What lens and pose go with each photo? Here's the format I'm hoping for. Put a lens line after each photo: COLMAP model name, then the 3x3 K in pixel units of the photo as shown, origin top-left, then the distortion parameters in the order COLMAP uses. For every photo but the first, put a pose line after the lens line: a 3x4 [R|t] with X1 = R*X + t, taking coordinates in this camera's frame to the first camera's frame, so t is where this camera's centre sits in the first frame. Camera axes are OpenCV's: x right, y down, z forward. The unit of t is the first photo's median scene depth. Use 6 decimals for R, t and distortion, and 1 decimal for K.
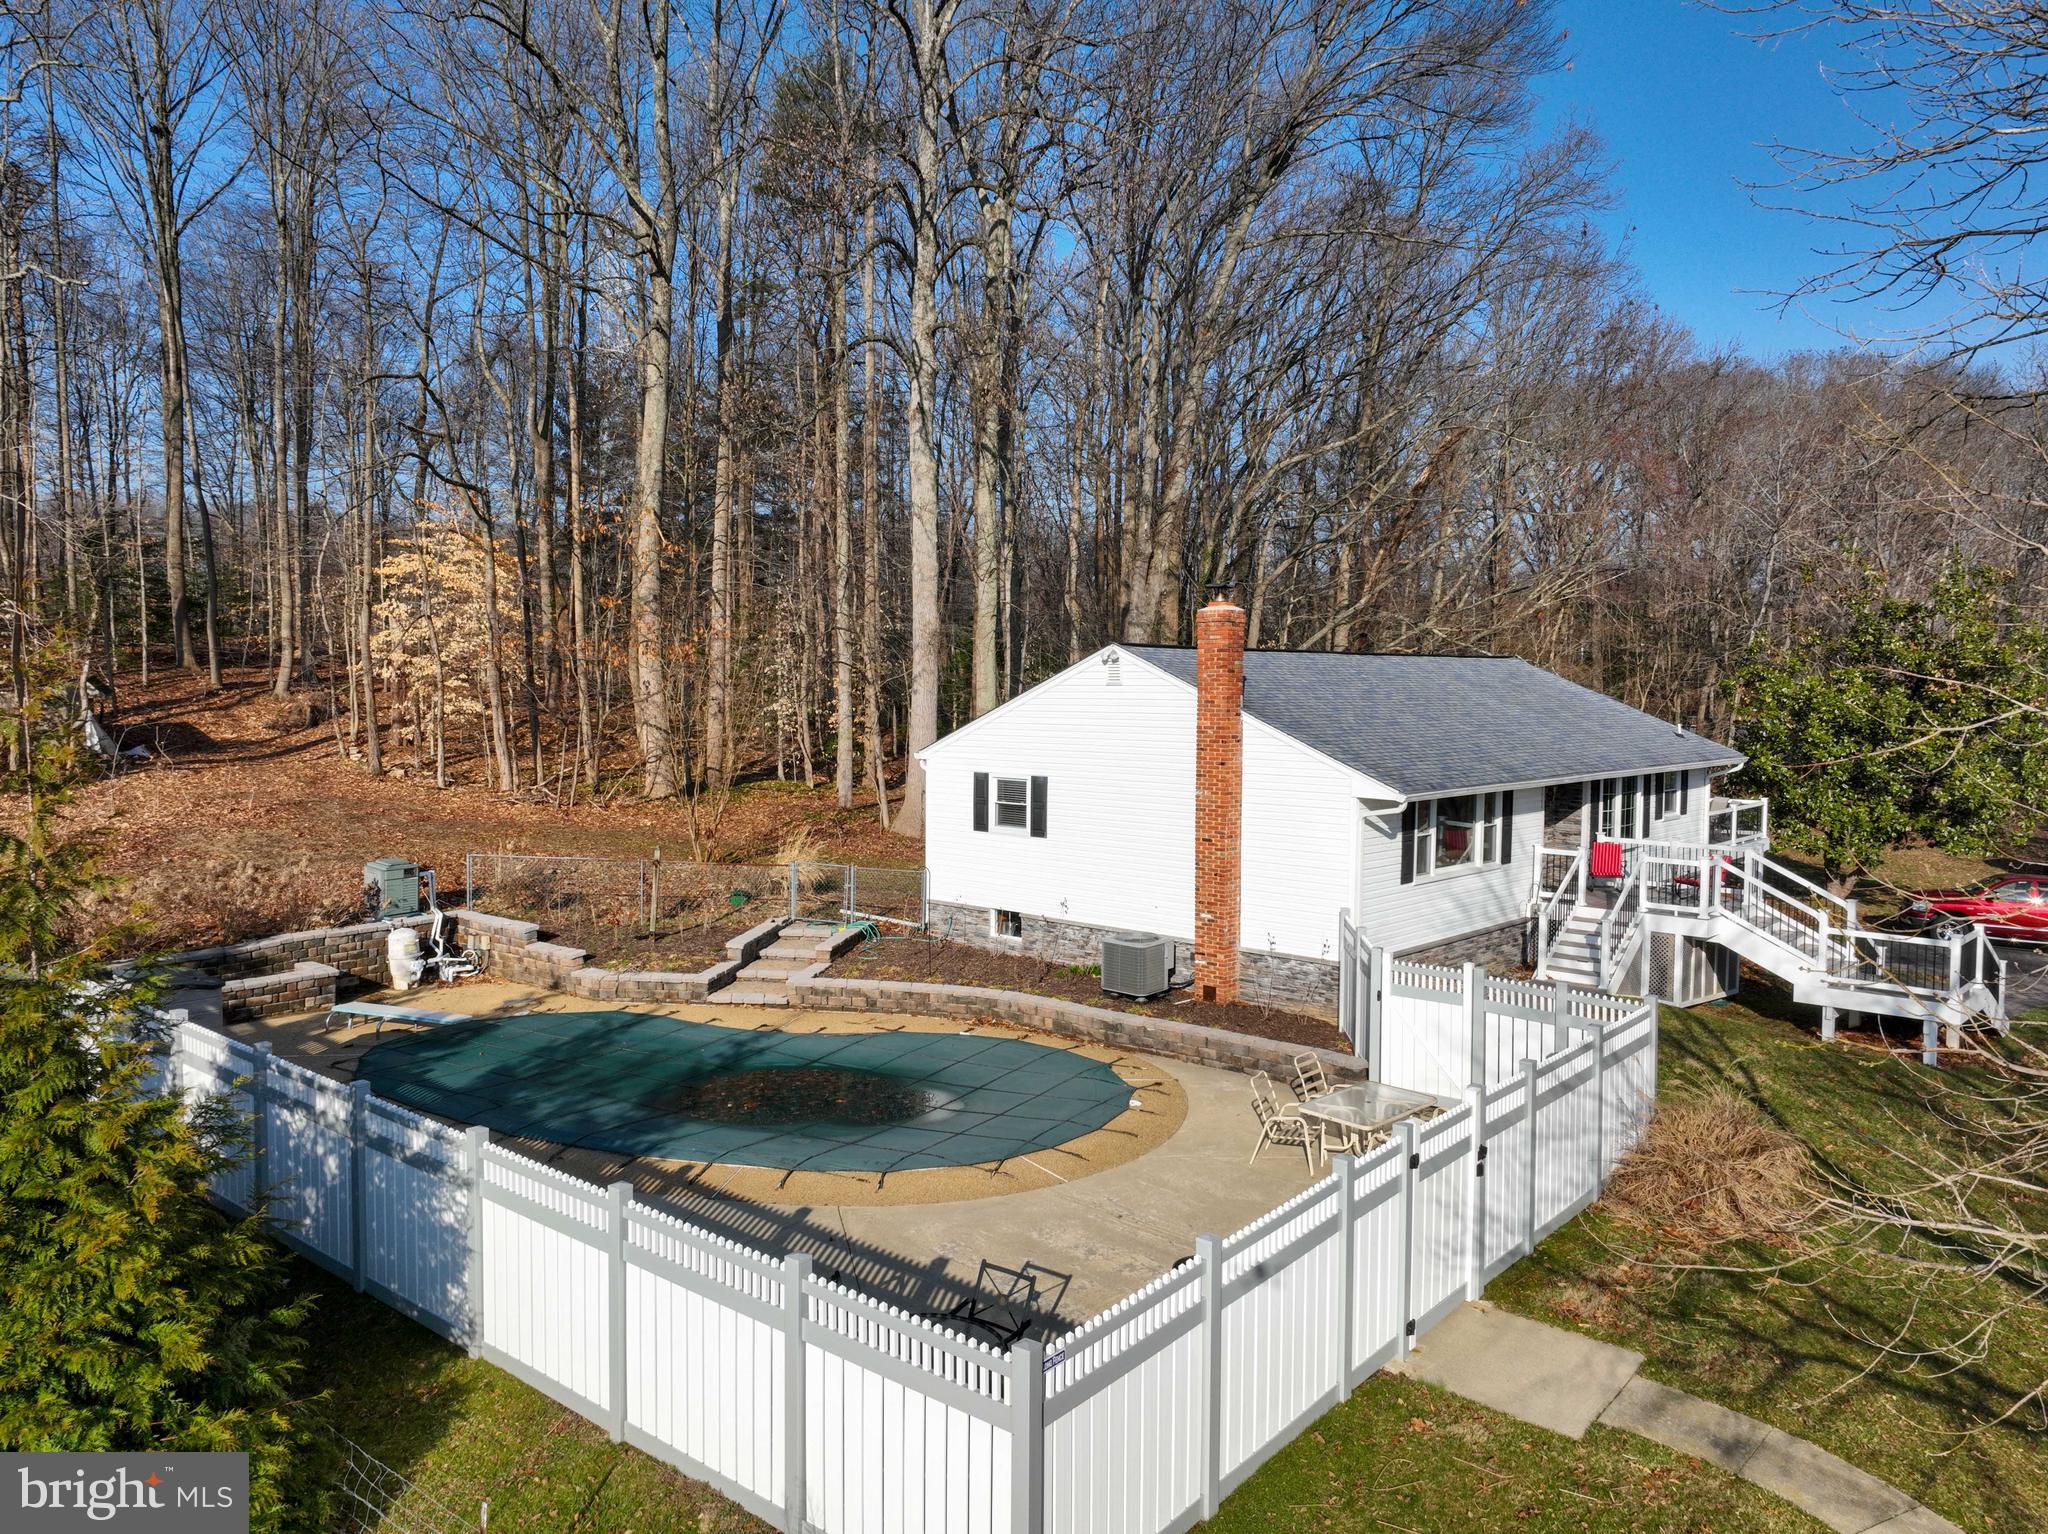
lens RADIAL K [[1438.0, 0, 1024.0], [0, 1438.0, 767.0], [0, 0, 1]] dist [0.004031, 0.001337]
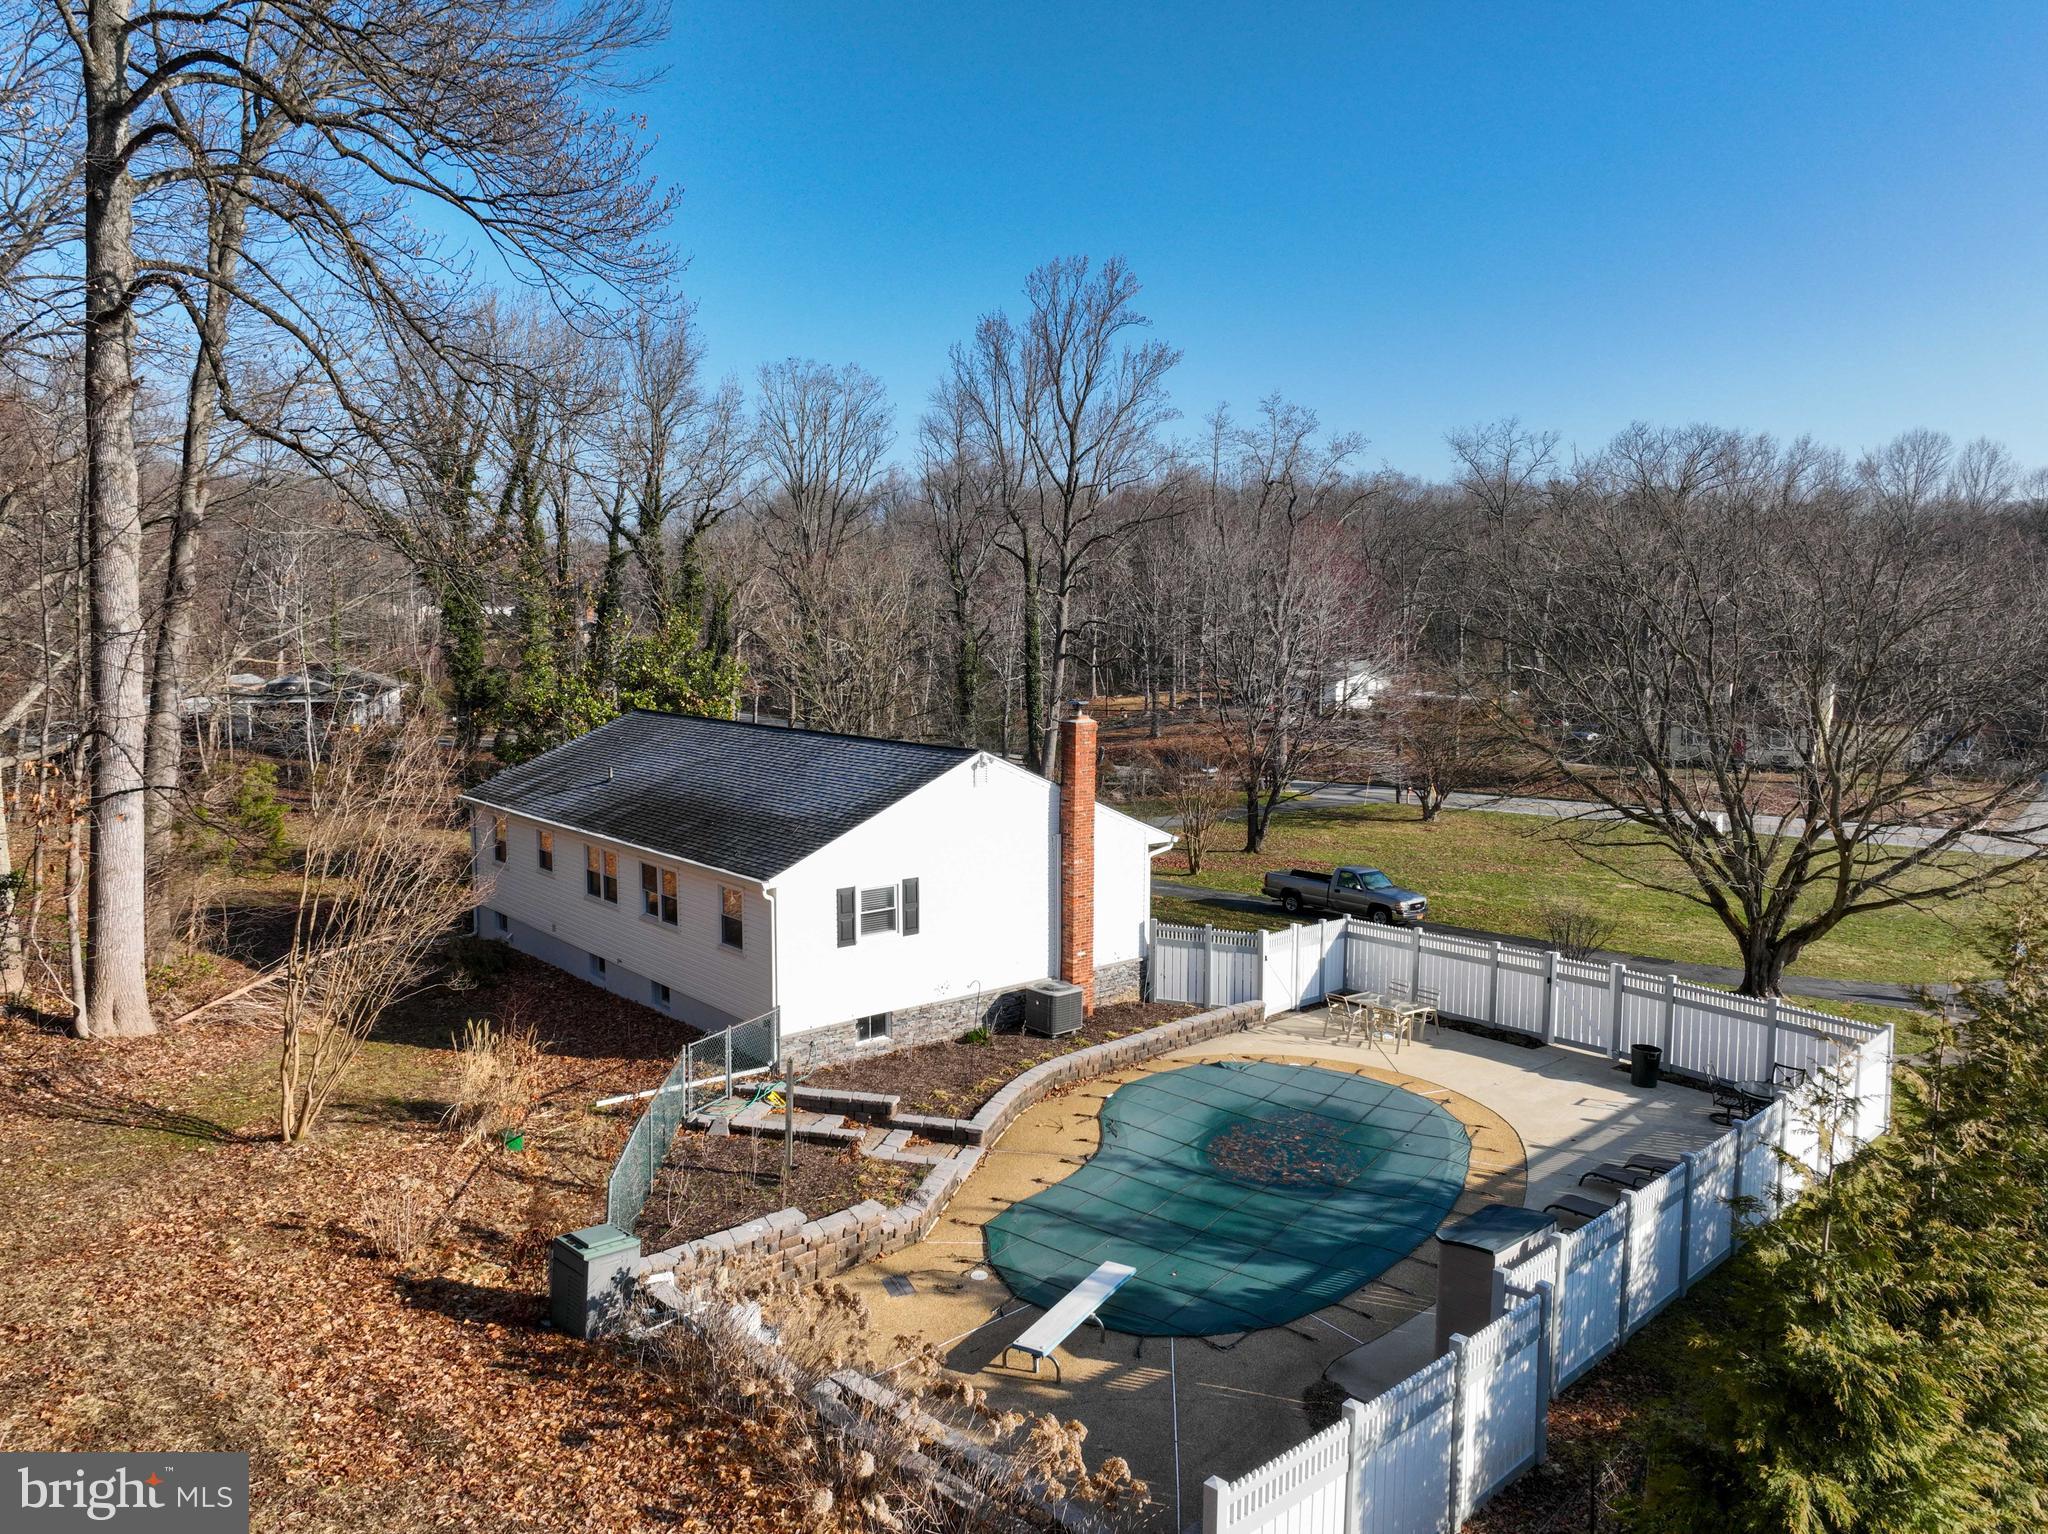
lens RADIAL K [[1438.0, 0, 1024.0], [0, 1438.0, 767.0], [0, 0, 1]] dist [0.004031, 0.001337]
pose [[0.138298, -0.119505, 0.983154, -1.009127], [0.061696, 0.991805, 0.111878, -0.188123], [-0.988467, 0.045184, 0.144538, 0.751167]]
